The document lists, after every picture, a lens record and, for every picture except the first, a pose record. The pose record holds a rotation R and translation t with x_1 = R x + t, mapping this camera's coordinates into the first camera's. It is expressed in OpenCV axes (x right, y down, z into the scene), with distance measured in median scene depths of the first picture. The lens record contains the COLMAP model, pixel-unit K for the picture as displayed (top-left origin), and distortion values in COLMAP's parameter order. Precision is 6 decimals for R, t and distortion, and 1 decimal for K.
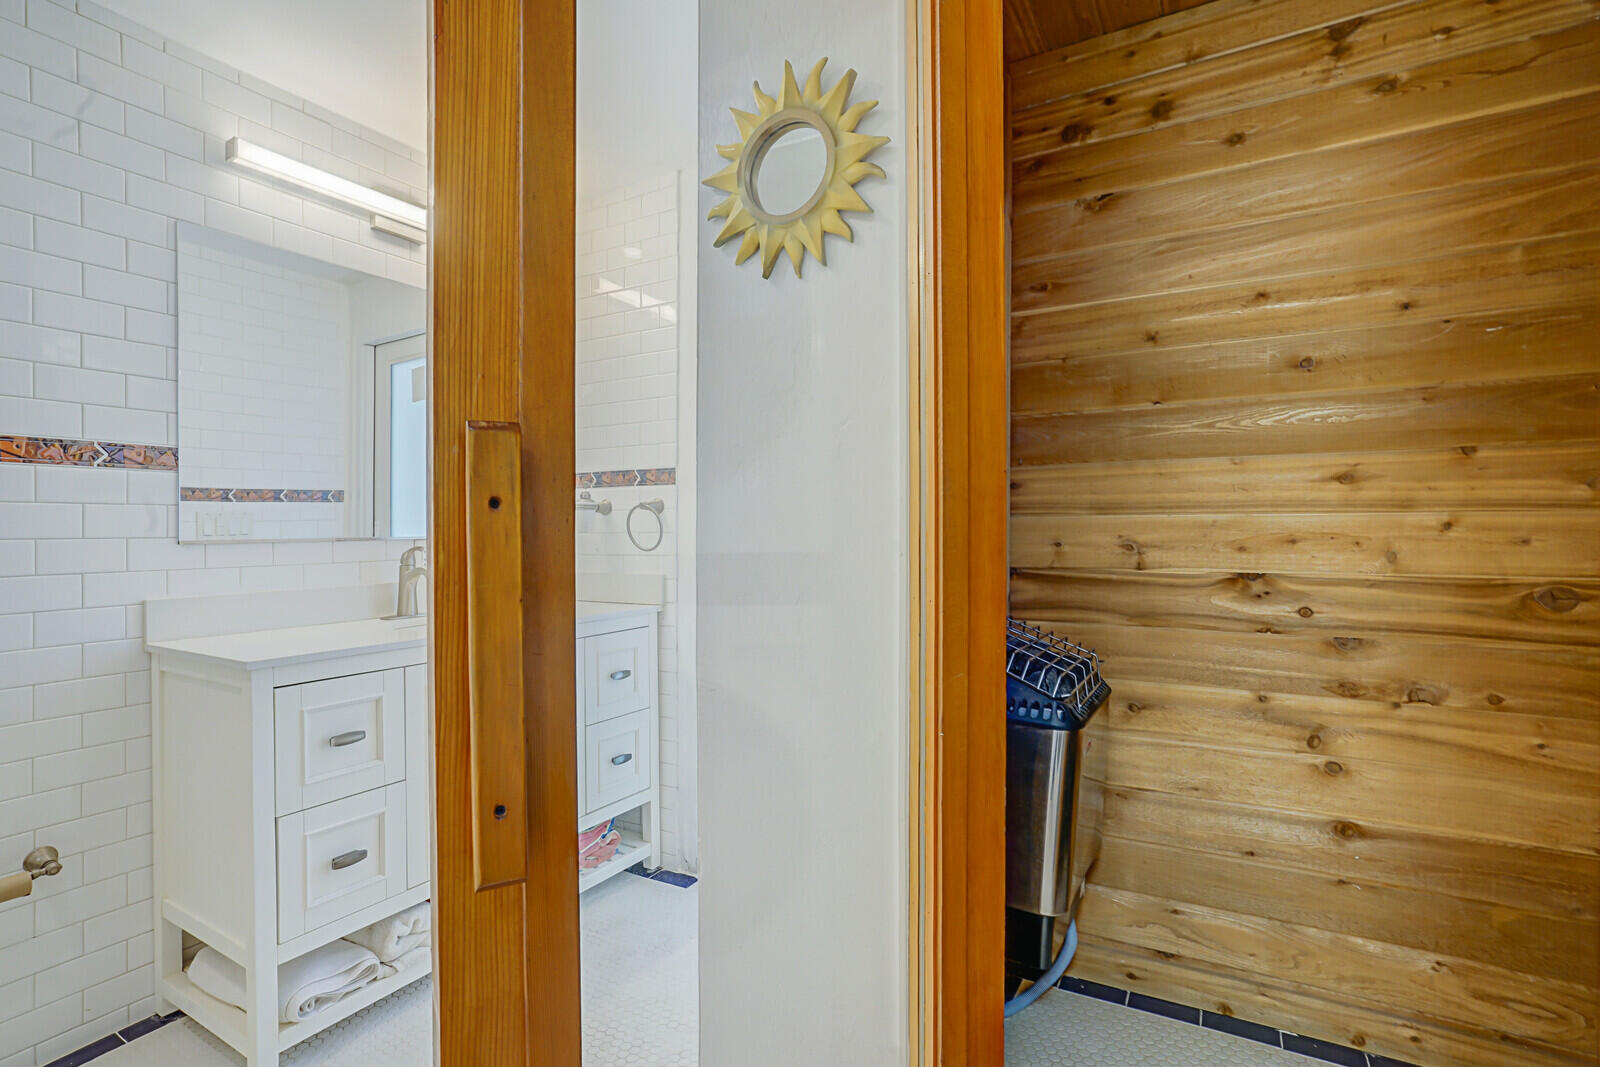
lens RADIAL K [[768.6, 0, 802.8], [0, 768.6, 540.9], [0, 0, 1]] dist [-0.054096, 0.024450]
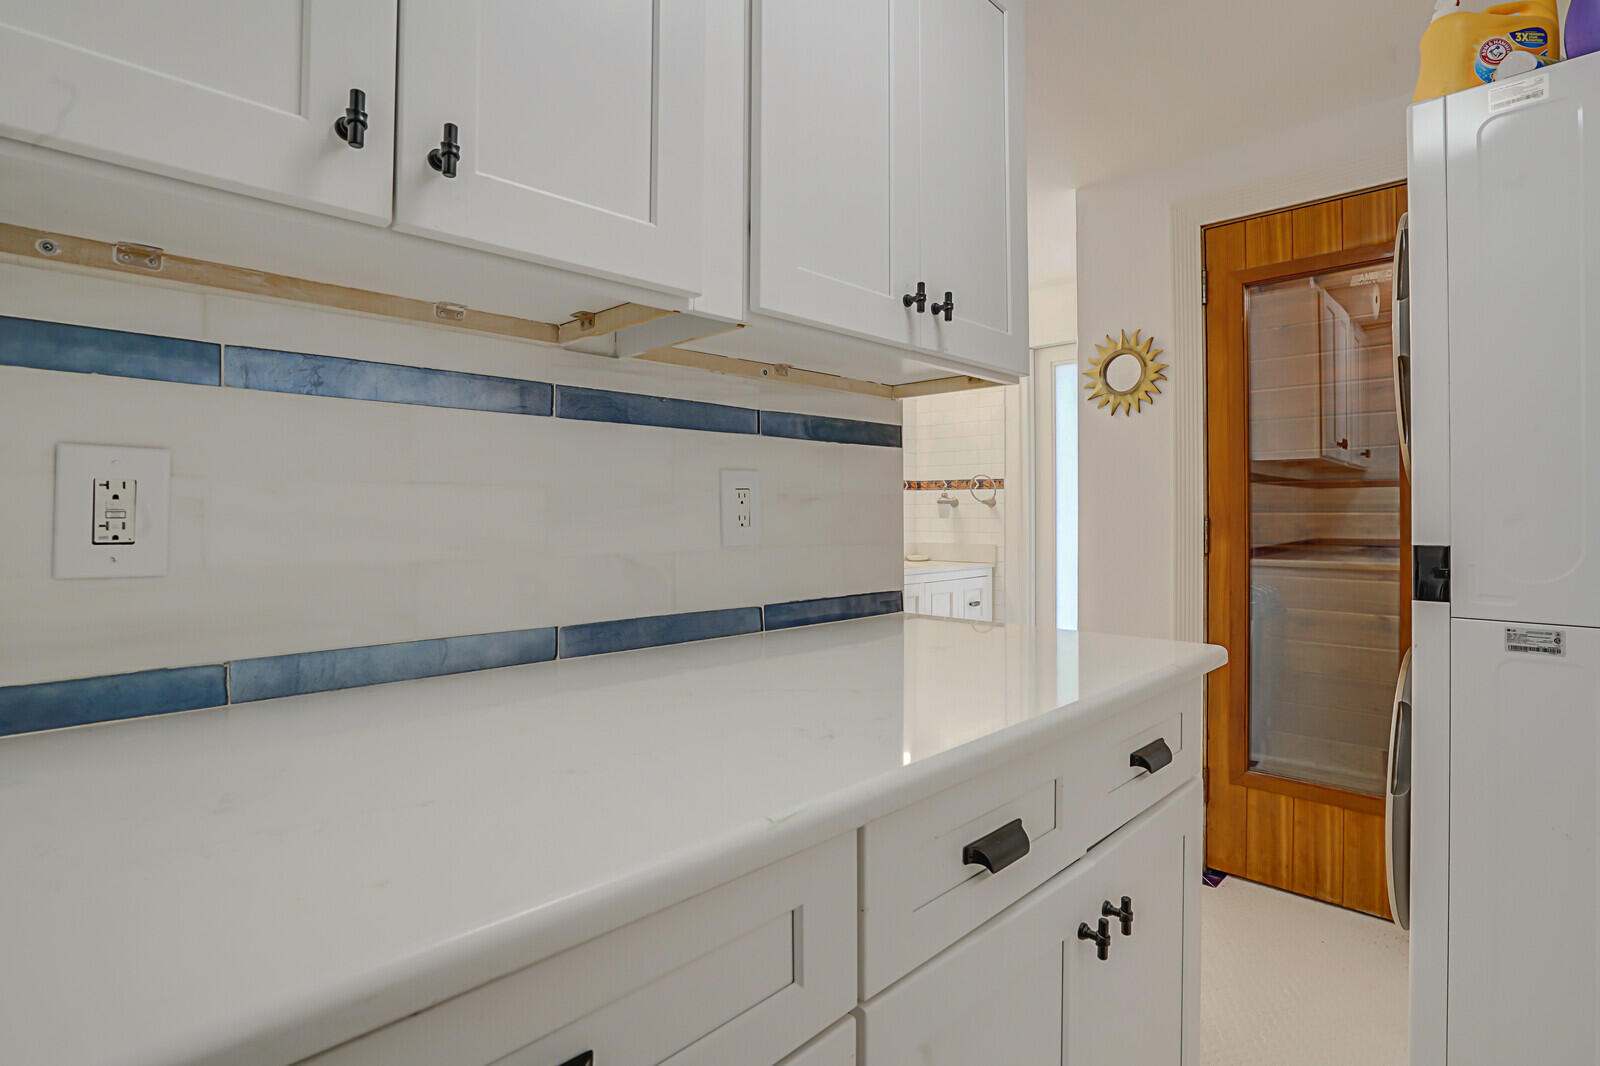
lens RADIAL K [[768.6, 0, 802.8], [0, 768.6, 540.4], [0, 0, 1]] dist [-0.054096, 0.024450]
pose [[0.963443, 0.004803, -0.267869, -0.355981], [-0.000712, 0.999882, 0.015369, 0.026358], [0.267911, -0.014616, 0.963333, -1.676771]]
